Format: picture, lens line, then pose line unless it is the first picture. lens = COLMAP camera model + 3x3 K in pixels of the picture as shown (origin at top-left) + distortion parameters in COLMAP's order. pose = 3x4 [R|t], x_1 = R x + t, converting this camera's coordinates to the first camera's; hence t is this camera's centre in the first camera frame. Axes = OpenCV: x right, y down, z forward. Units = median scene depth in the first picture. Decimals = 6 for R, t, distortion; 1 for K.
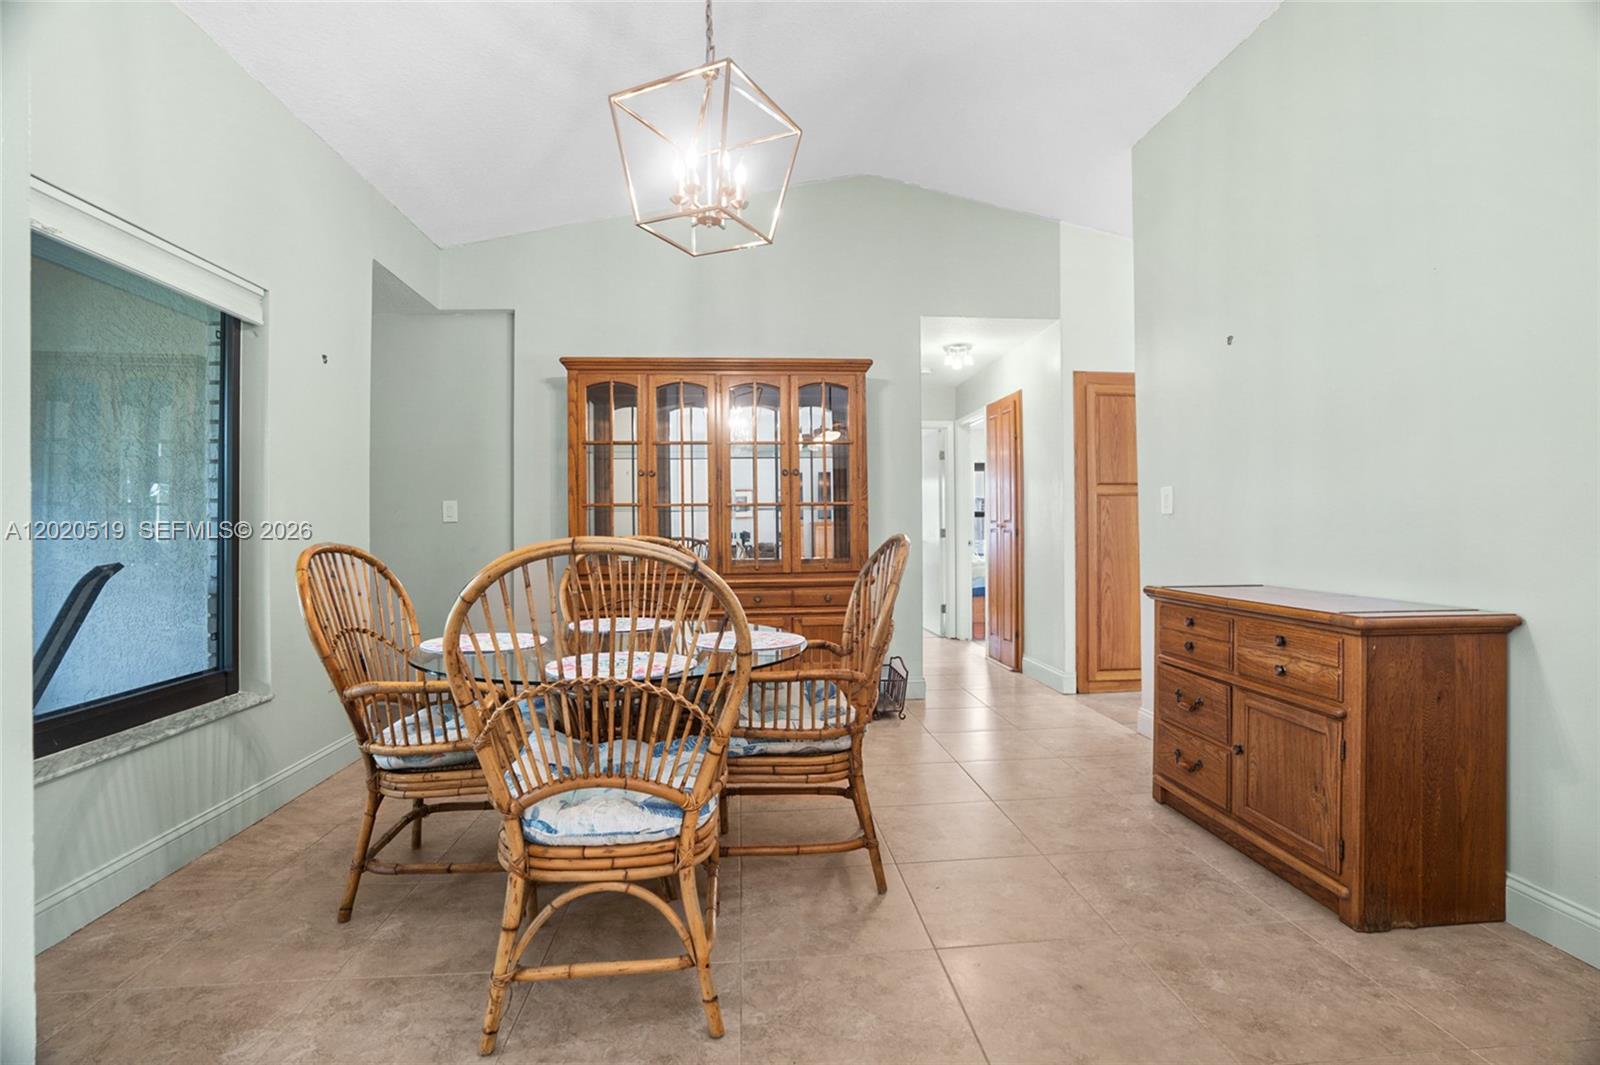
lens RADIAL K [[737.6, 0, 800.9], [0, 737.6, 529.9], [0, 0, 1]] dist [-0.061241, 0.025548]
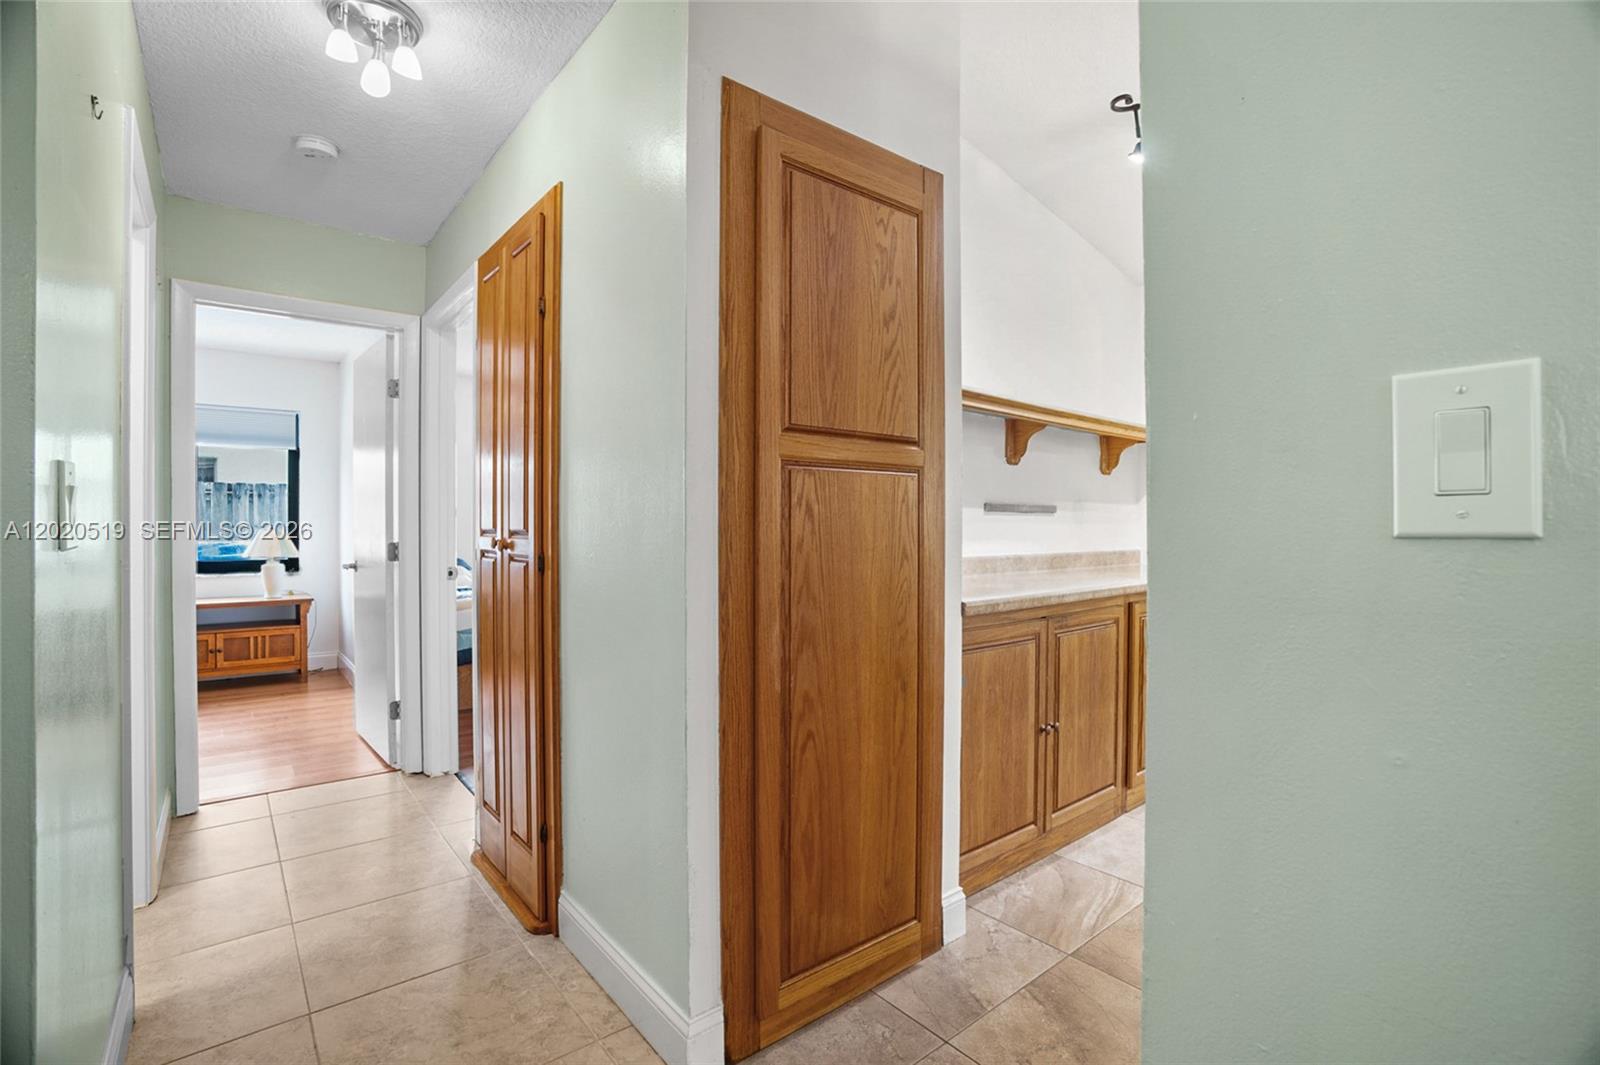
lens RADIAL K [[737.6, 0, 800.9], [0, 737.6, 529.9], [0, 0, 1]] dist [-0.061241, 0.025548]
pose [[0.824222, 0.007368, 0.566218, 0.222811], [-0.007415, 0.999970, -0.002218, -0.016339], [-0.566218, -0.002370, 0.824252, 0.718423]]
